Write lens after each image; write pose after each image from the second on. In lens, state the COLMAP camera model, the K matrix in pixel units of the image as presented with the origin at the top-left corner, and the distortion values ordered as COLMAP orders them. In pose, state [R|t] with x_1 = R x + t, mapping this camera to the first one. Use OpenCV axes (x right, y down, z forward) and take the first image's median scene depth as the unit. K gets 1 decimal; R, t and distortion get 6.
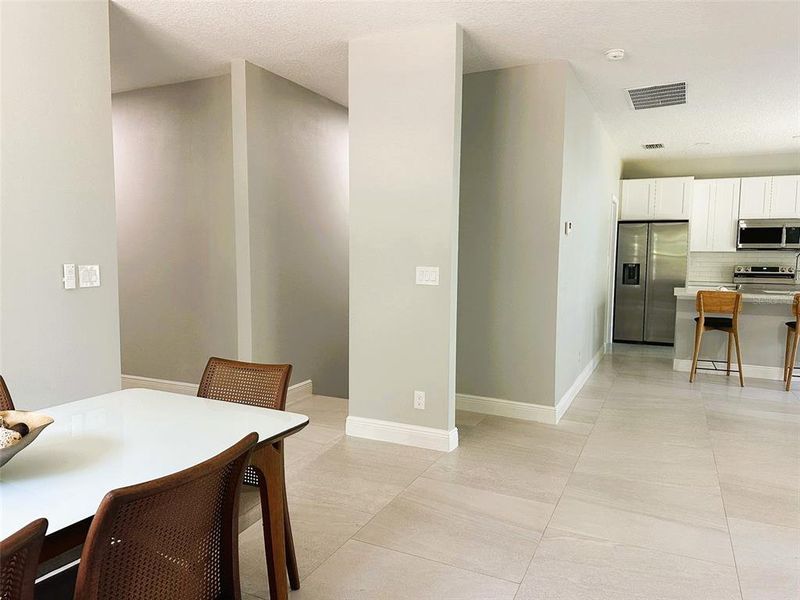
lens RADIAL K [[562.6, 0, 400.4], [0, 562.6, 305.0], [0, 0, 1]] dist [0.048668, -0.045444]
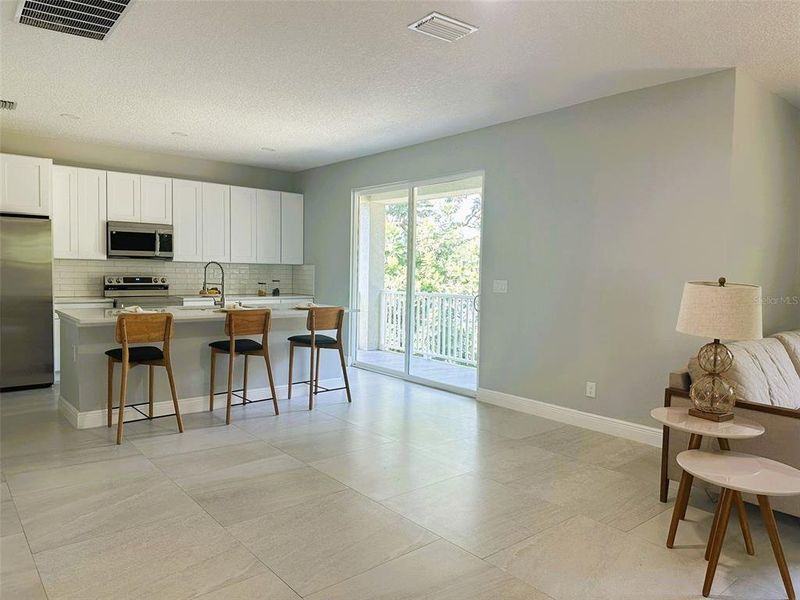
lens RADIAL K [[562.6, 0, 413.4], [0, 562.6, 299.2], [0, 0, 1]] dist [0.048668, -0.045444]
pose [[0.399570, -0.046607, 0.915517, 0.010449], [0.062651, 0.997760, 0.023450, -0.027721], [-0.914559, 0.047988, 0.401595, 0.266593]]
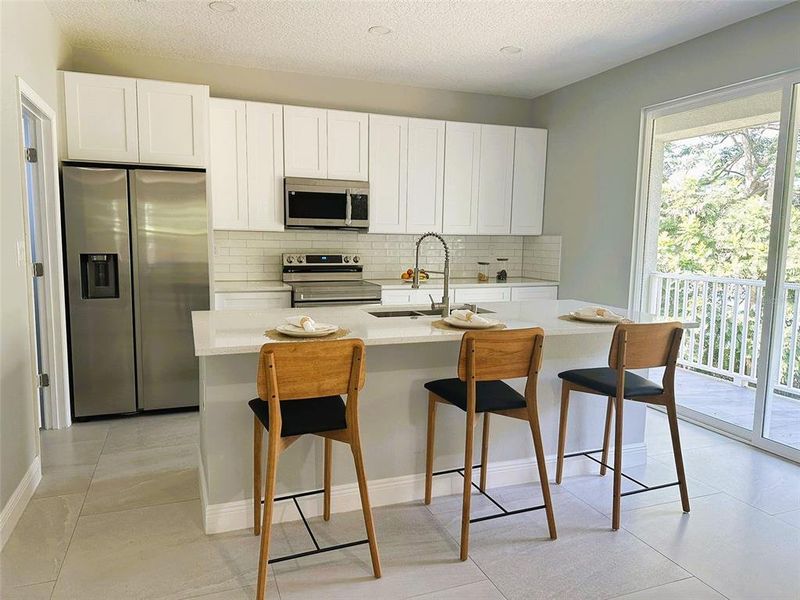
lens RADIAL K [[562.6, 0, 408.3], [0, 562.6, 302.6], [0, 0, 1]] dist [0.048668, -0.045444]
pose [[0.678626, -0.083305, 0.729745, 0.240096], [0.054497, 0.996519, 0.063080, -0.049310], [-0.732460, -0.003039, 0.680803, 0.503268]]
